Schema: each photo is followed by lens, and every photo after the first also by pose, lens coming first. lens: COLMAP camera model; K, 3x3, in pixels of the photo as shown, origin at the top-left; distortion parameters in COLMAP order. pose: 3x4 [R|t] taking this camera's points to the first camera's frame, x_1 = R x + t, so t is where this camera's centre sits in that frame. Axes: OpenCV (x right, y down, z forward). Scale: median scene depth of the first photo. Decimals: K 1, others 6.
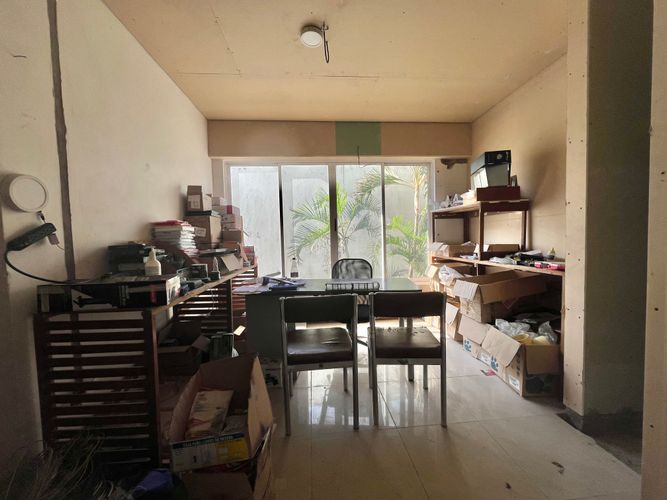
lens RADIAL K [[270.3, 0, 334.3], [0, 270.3, 250.4], [0, 0, 1]] dist [0.000360, 0.000121]
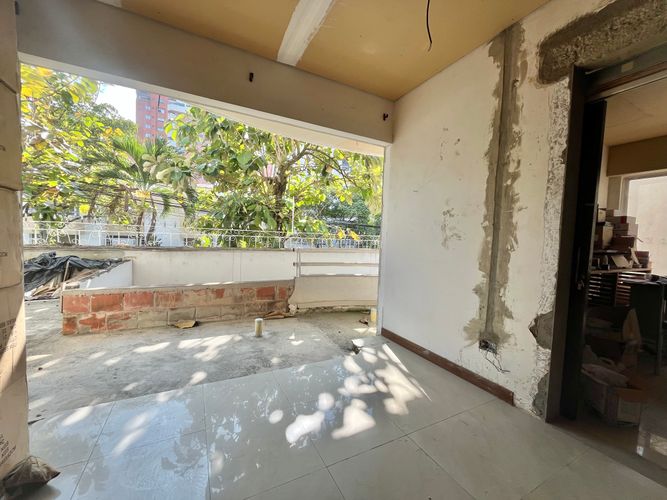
lens RADIAL K [[270.3, 0, 337.6], [0, 270.3, 250.9], [0, 0, 1]] dist [0.000360, 0.000121]
pose [[0.391339, 0.080568, -0.916713, 0.248456], [-0.084669, 0.995087, 0.051312, 0.036809], [0.916343, 0.057537, 0.396238, -0.687981]]
